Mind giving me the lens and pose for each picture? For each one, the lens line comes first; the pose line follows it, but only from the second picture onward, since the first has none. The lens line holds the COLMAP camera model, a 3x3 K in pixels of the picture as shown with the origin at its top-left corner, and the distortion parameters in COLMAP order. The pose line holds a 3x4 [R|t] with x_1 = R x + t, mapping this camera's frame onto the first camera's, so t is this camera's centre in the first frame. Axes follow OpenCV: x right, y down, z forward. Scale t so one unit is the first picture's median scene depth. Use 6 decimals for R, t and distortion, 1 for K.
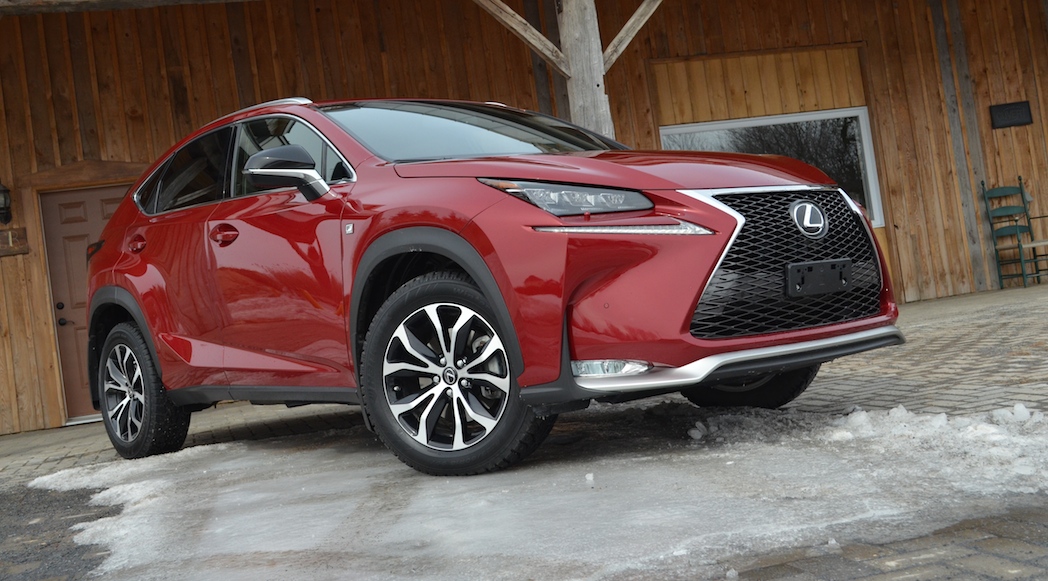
lens RADIAL K [[1227.7, 0, 525.7], [0, 1227.7, 286.0], [0, 0, 1]] dist [-0.045538, 0.000000]
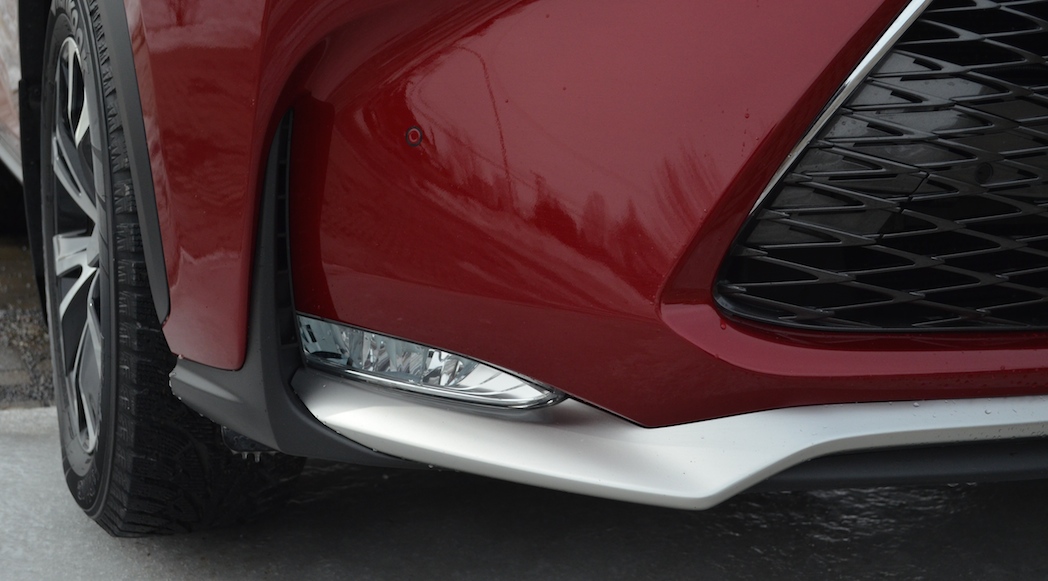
lens RADIAL K [[1444.6, 0, 523.7], [0, 1444.6, 297.2], [0, 0, 1]] dist [-0.025275, 0.000000]
pose [[0.947997, 0.178989, -0.263181, 0.061428], [-0.122546, 0.968406, 0.217193, -0.006956], [0.293741, -0.173647, 0.939980, 0.254887]]
